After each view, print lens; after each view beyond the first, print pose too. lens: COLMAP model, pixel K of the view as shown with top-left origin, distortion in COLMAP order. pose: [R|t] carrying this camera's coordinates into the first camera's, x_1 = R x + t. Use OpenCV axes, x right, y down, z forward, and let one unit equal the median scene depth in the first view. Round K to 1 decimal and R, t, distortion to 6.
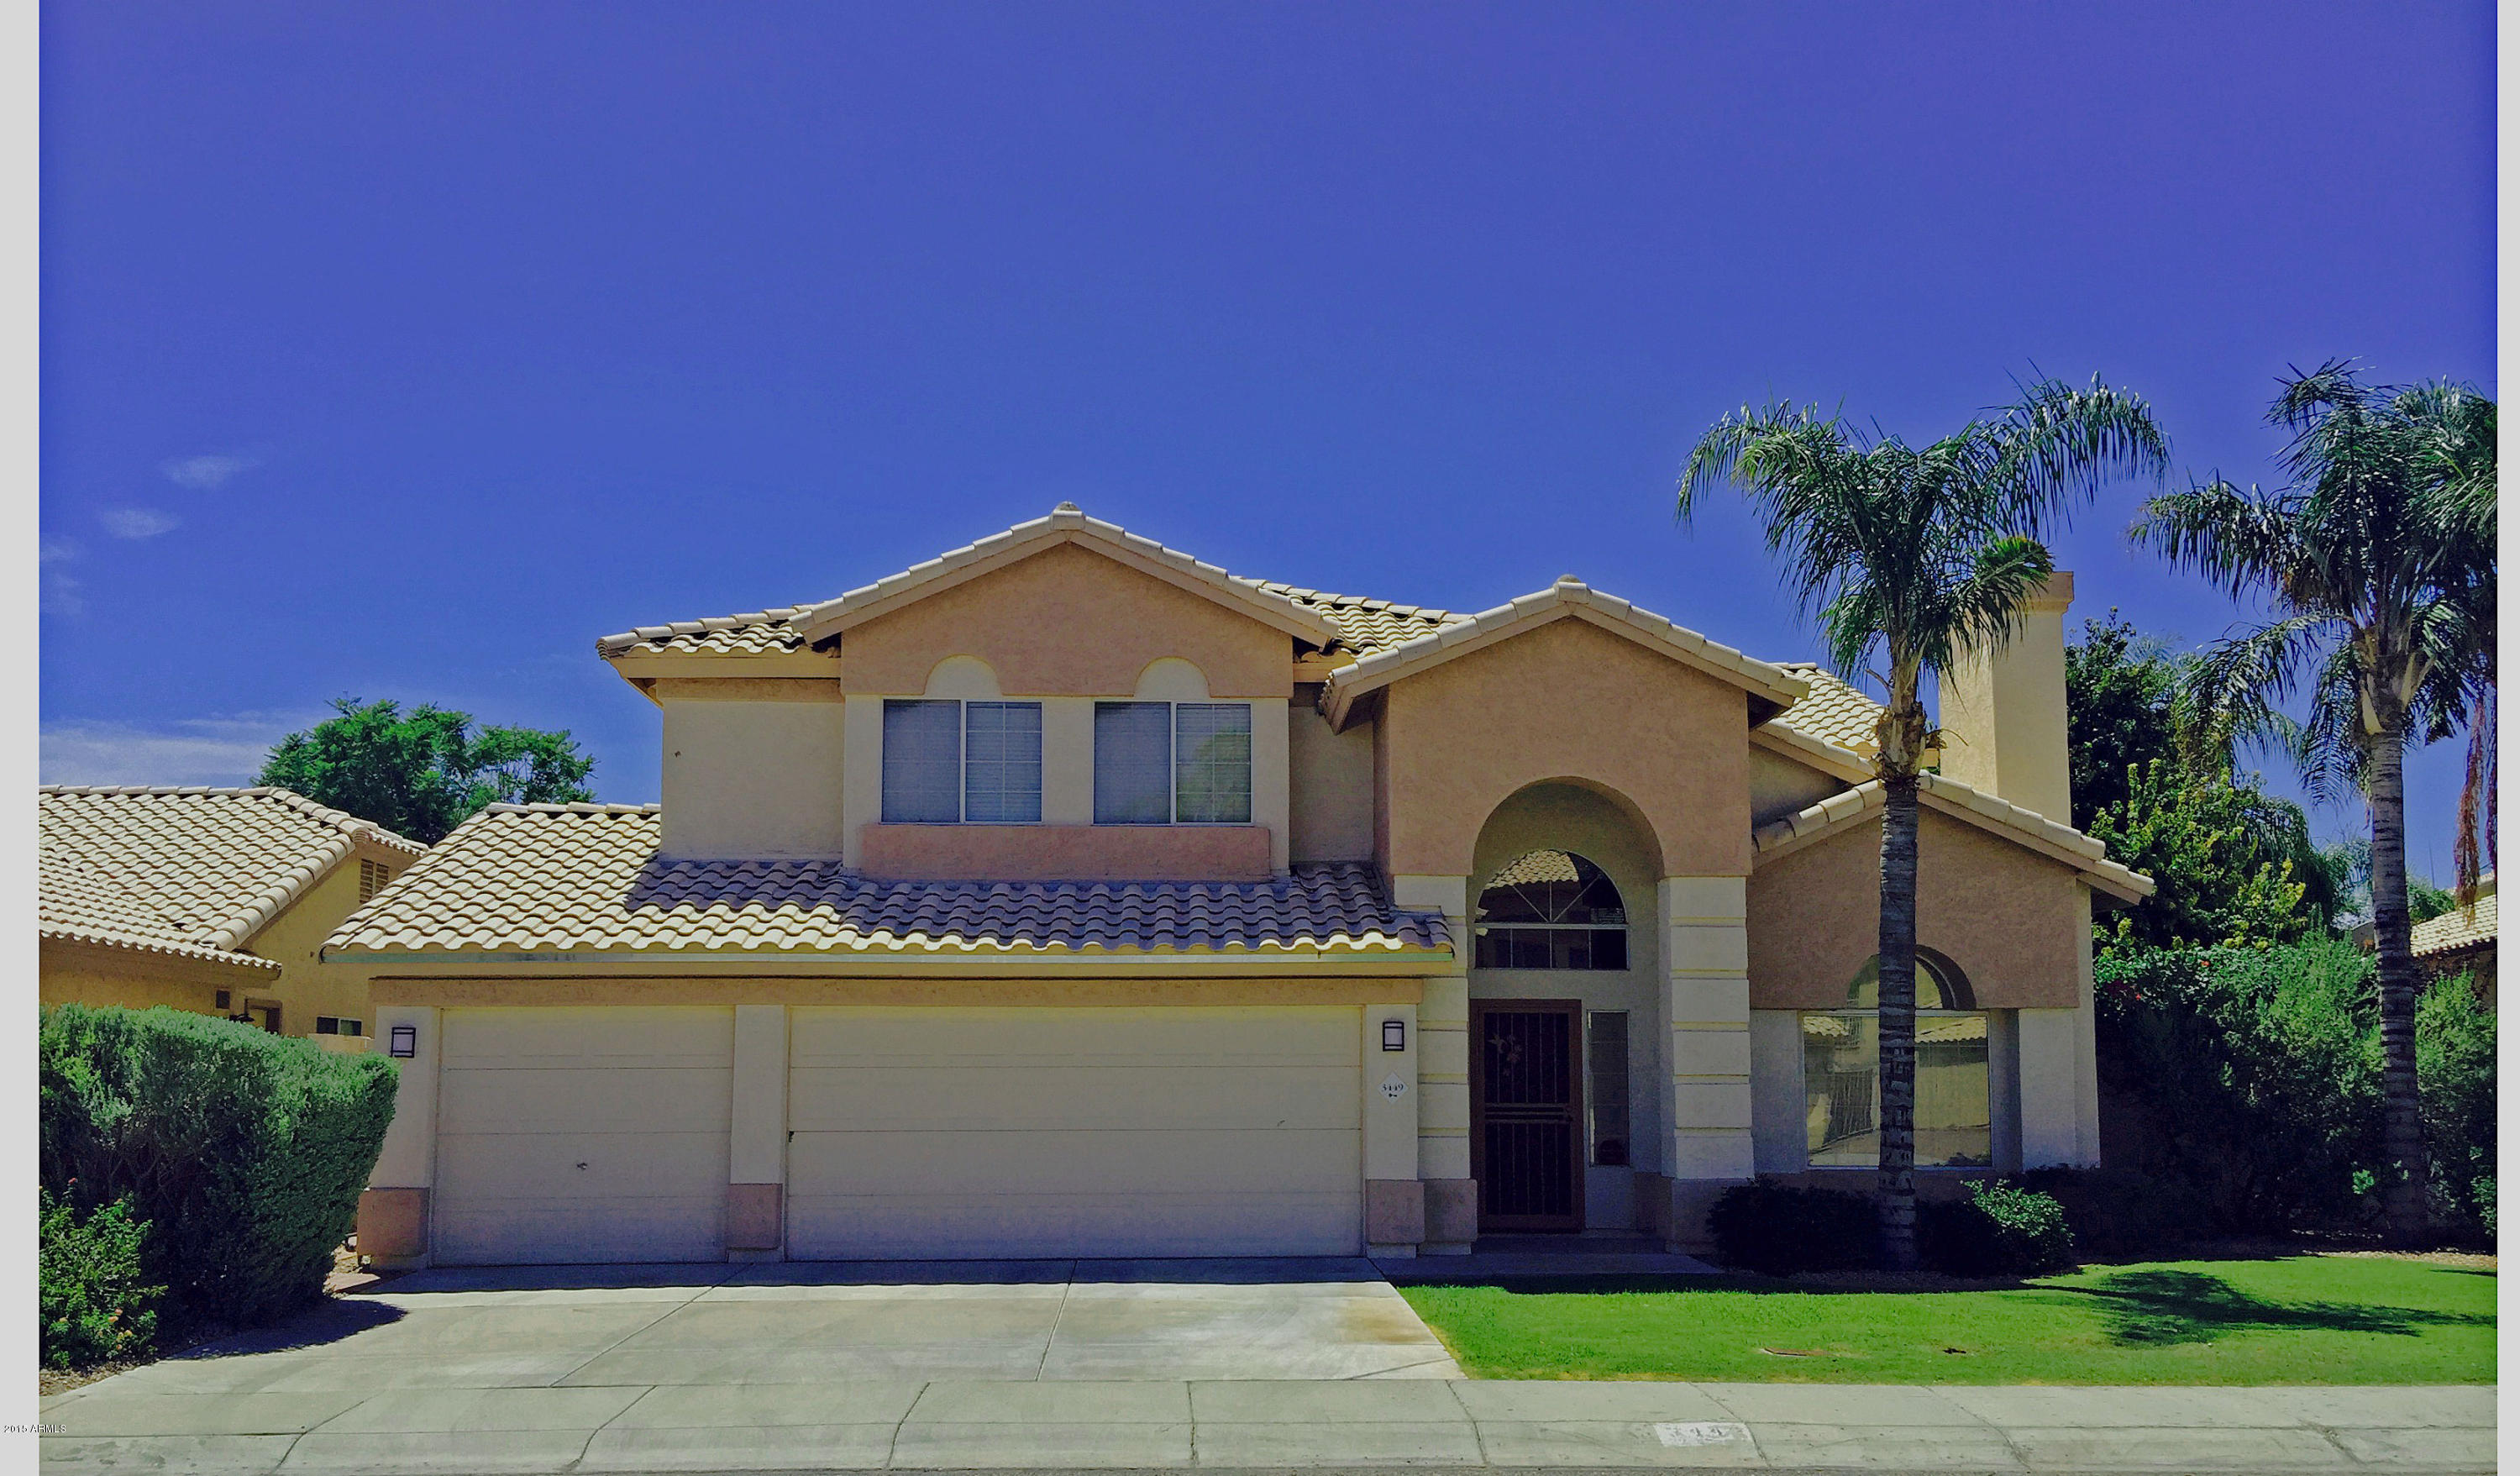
lens RADIAL K [[2463.9, 0, 1260.0], [0, 2463.9, 738.0], [0, 0, 1]] dist [0.003355, -0.005697]
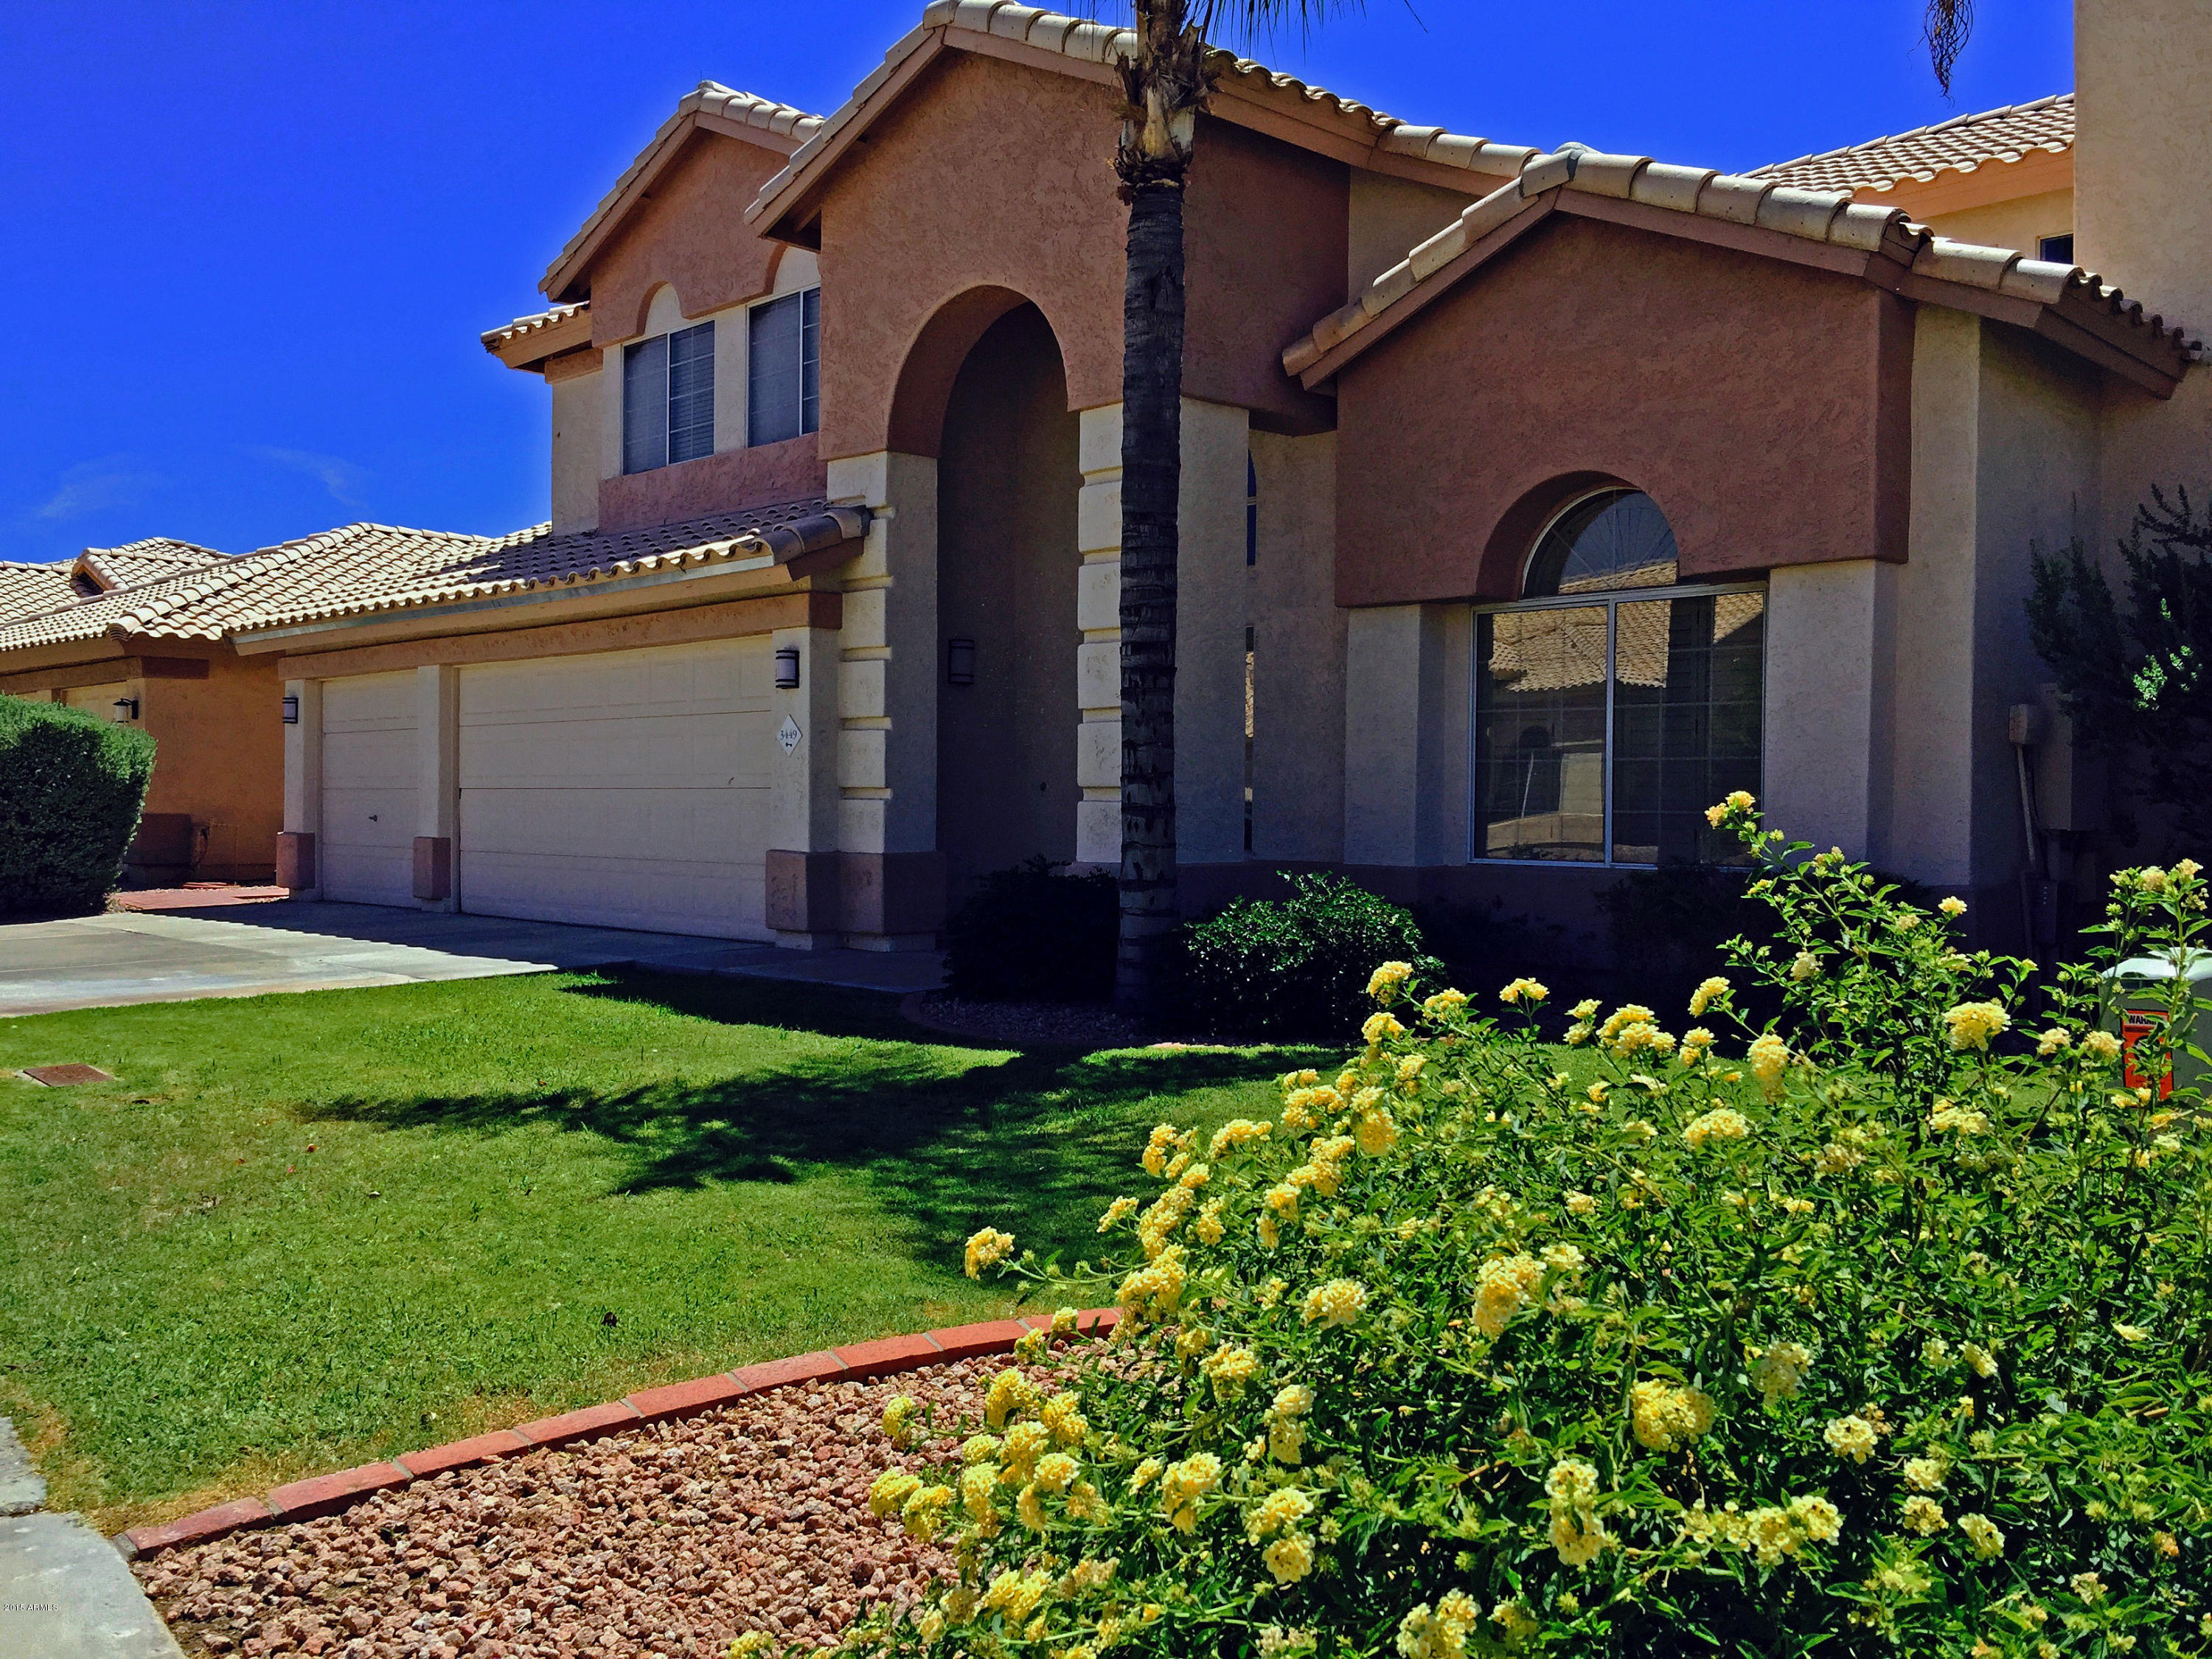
lens RADIAL K [[1980.4, 0, 1106.0], [0, 1980.4, 829.5], [0, 0, 1]] dist [0.004671, 0.000362]
pose [[0.607572, 0.016670, -0.794090, 0.585000], [0.100658, 0.990103, 0.097799, 0.114826], [0.787861, -0.139352, 0.599880, 0.667420]]
